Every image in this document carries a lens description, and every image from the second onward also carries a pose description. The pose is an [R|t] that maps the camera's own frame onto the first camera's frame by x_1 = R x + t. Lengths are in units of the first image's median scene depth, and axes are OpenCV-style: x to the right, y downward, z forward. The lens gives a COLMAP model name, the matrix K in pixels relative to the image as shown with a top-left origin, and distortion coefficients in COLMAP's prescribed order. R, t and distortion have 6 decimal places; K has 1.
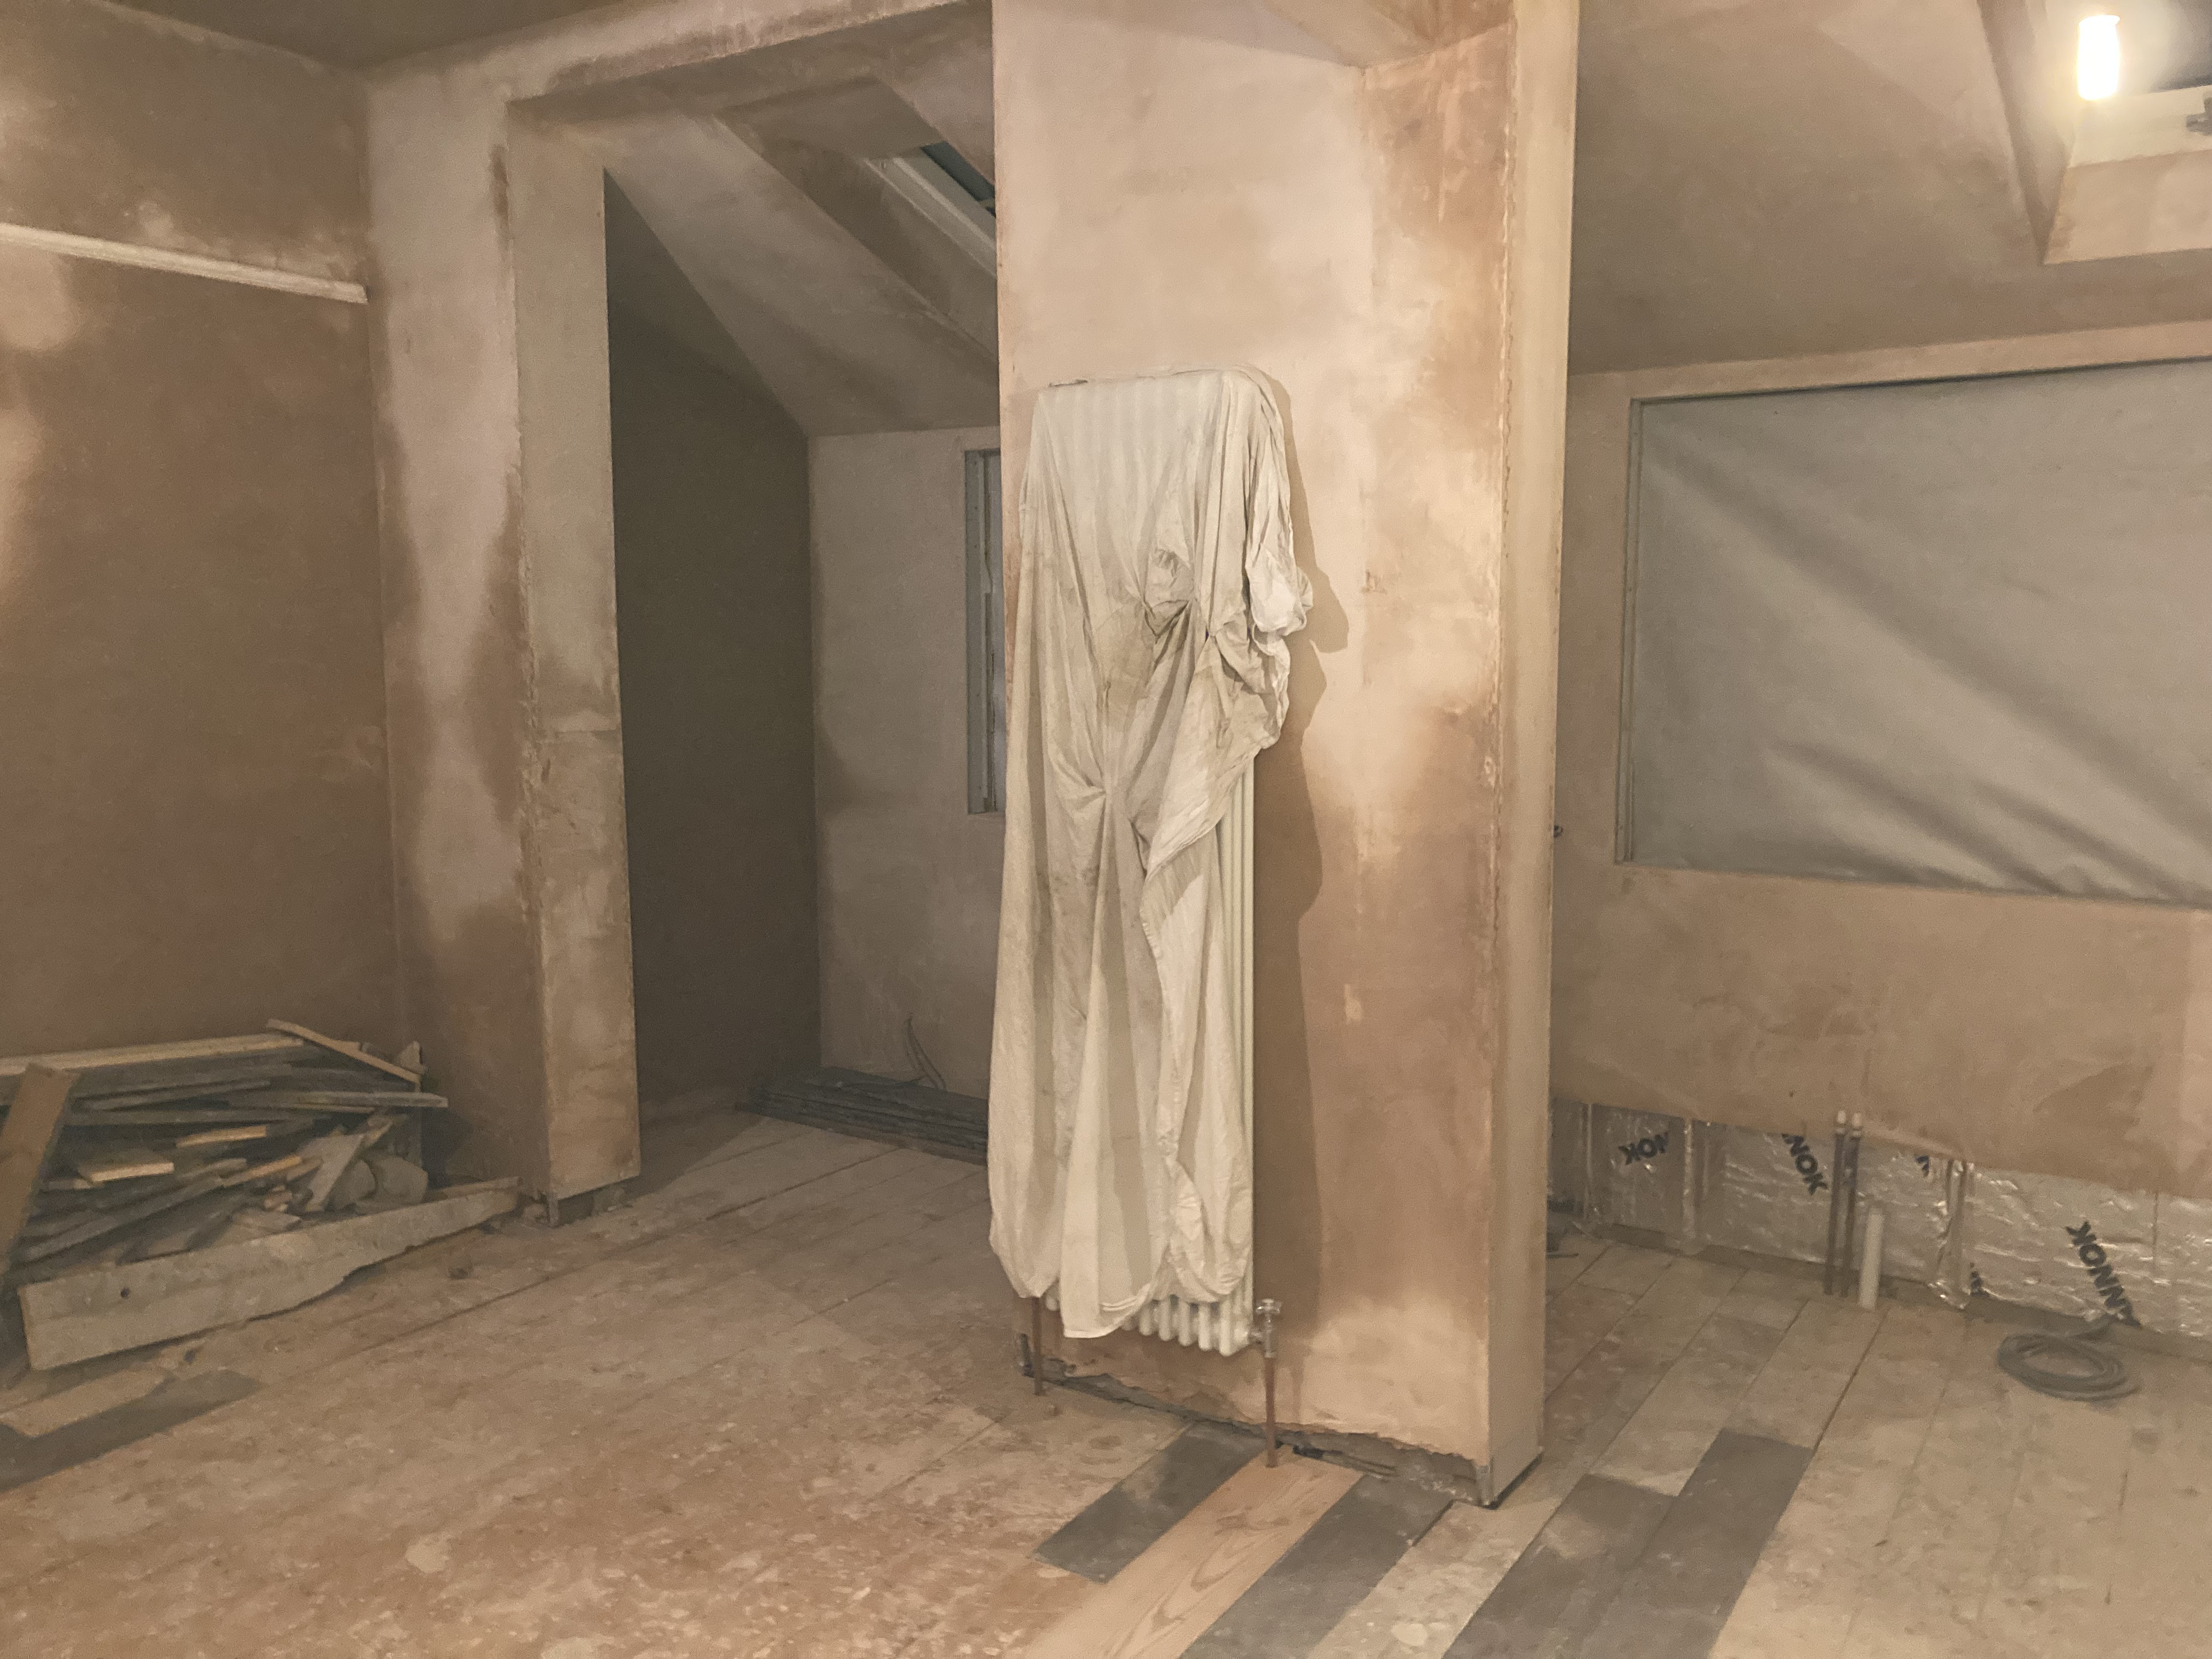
lens RADIAL K [[1826.2, 0, 1106.0], [0, 1826.2, 829.5], [0, 0, 1]] dist [0.025296, 0.001774]
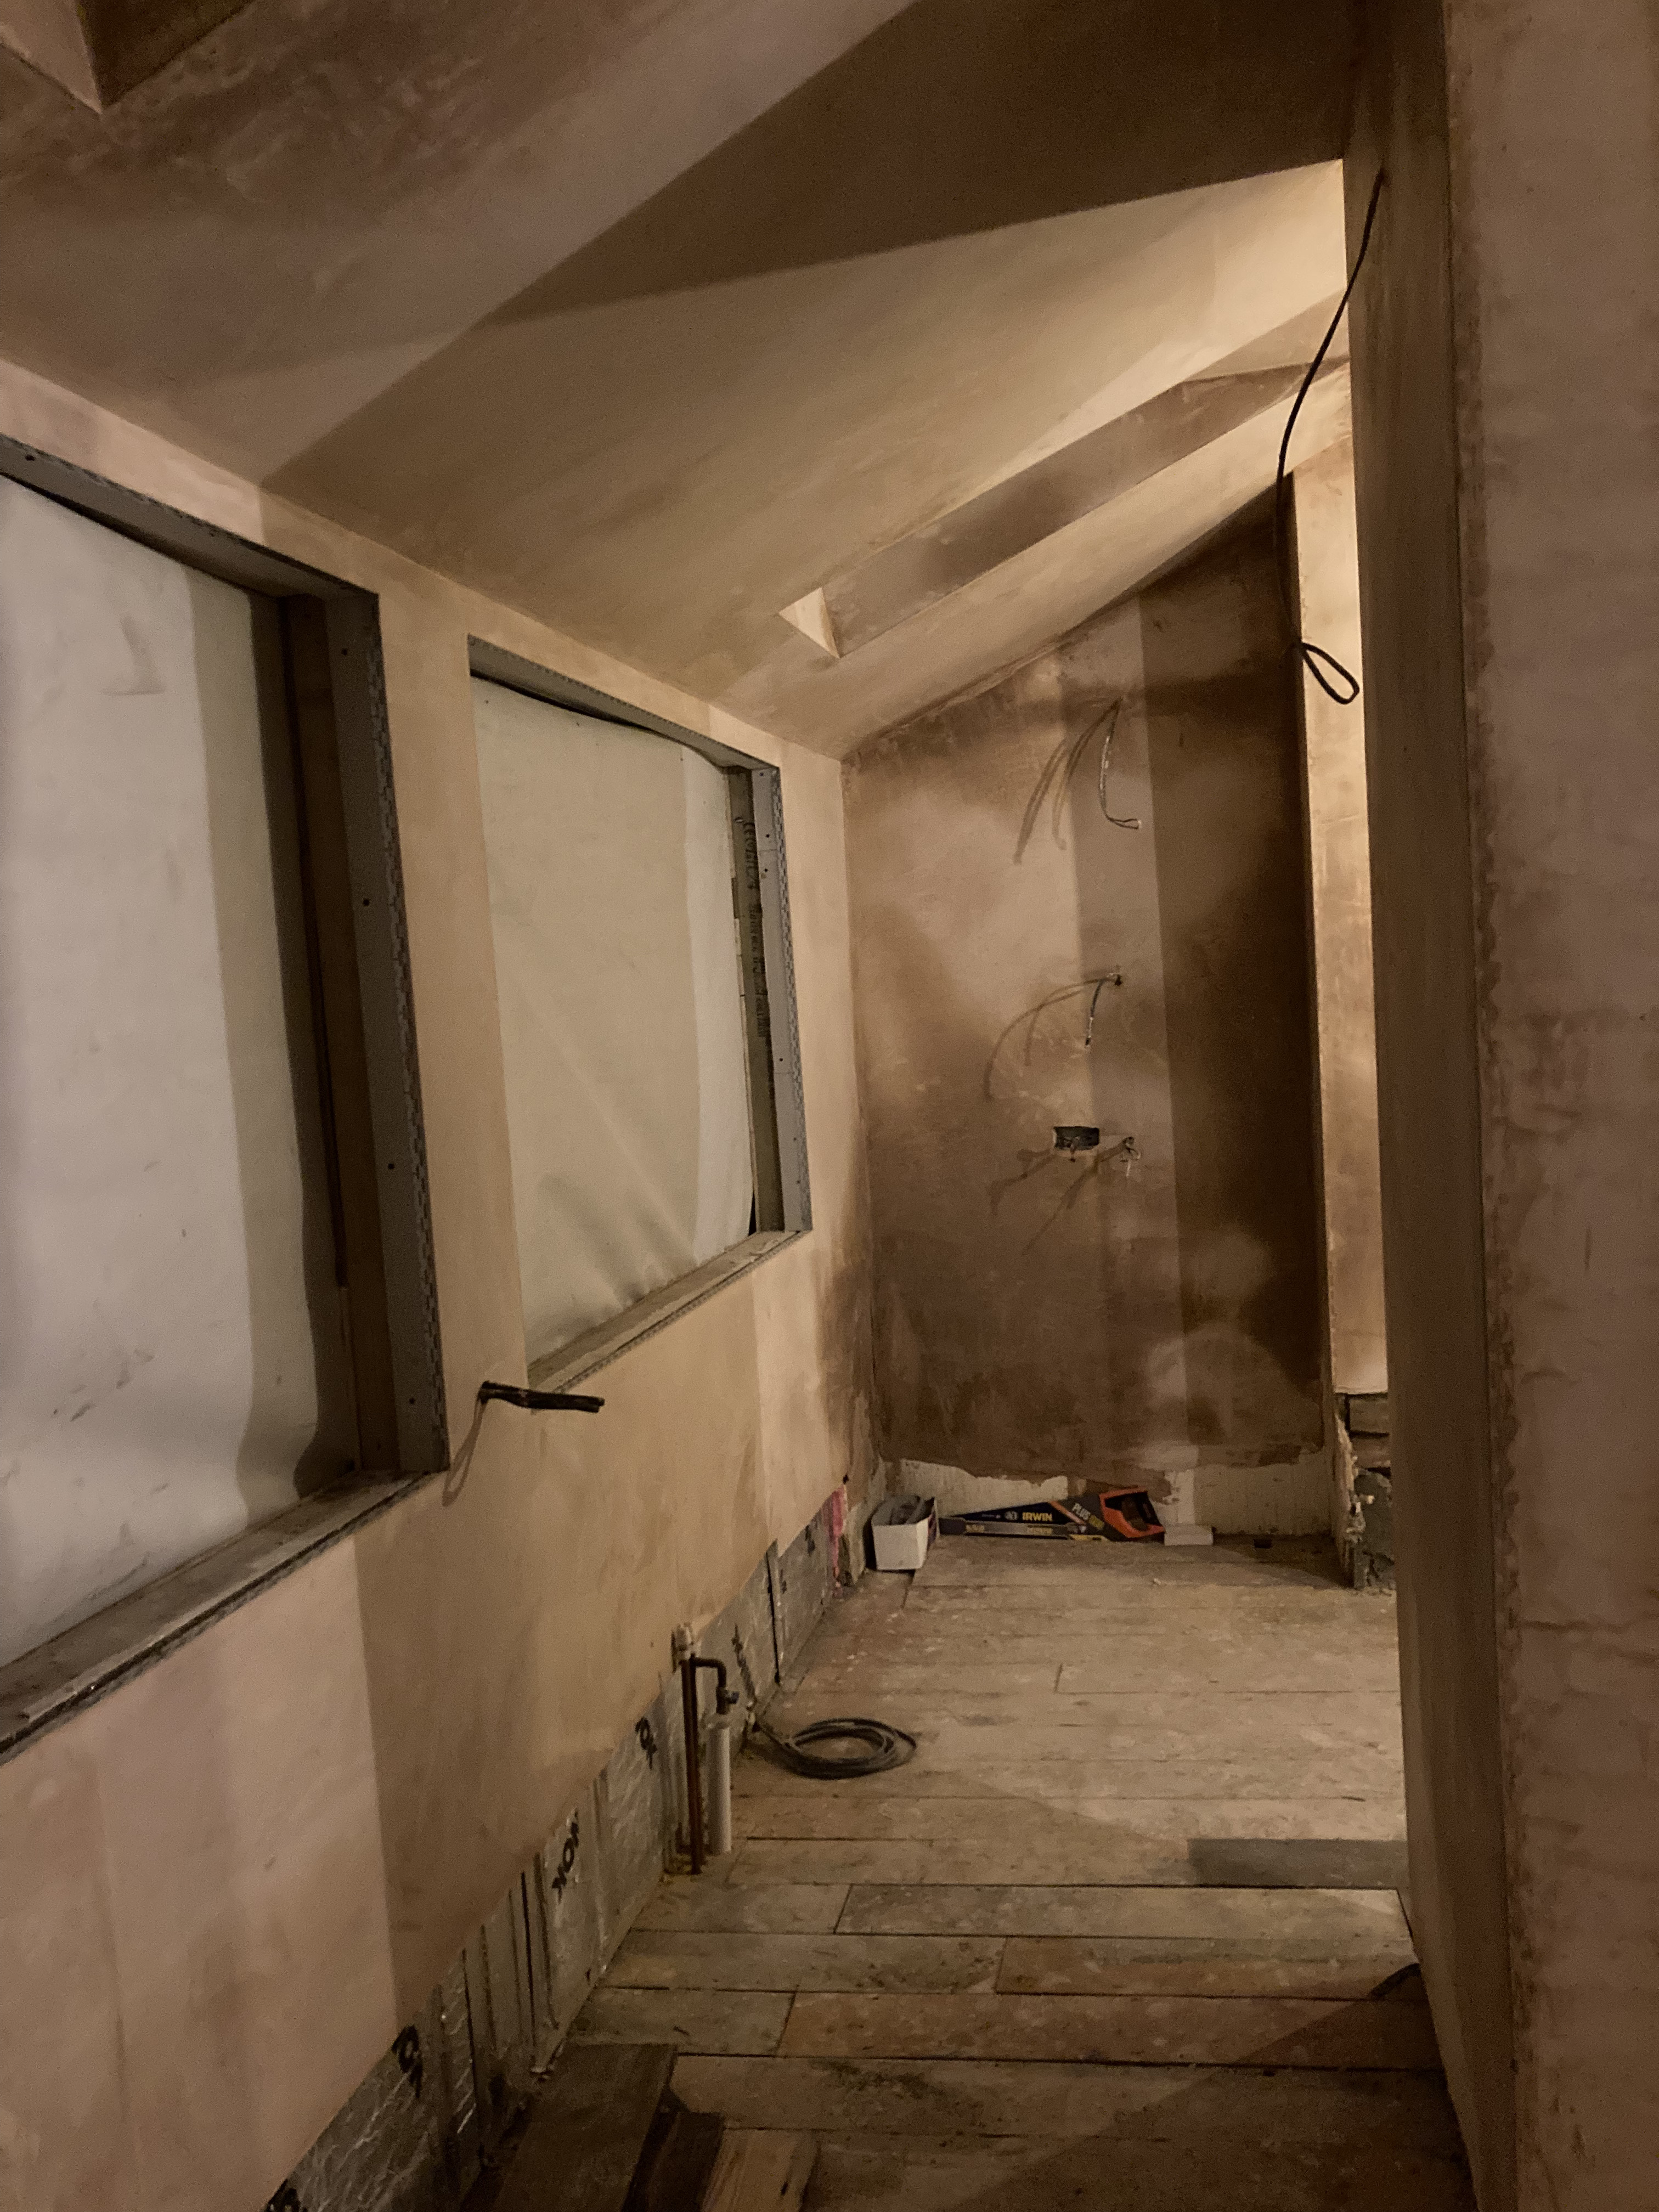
lens RADIAL K [[1810.6, 0, 829.5], [0, 1810.6, 1106.0], [0, 0, 1]] dist [0.077410, -0.090066]
pose [[-0.398609, -0.037889, 0.916338, -0.403122], [0.165338, 0.979807, 0.112436, -0.174371], [-0.902094, 0.196323, -0.384295, 1.501873]]
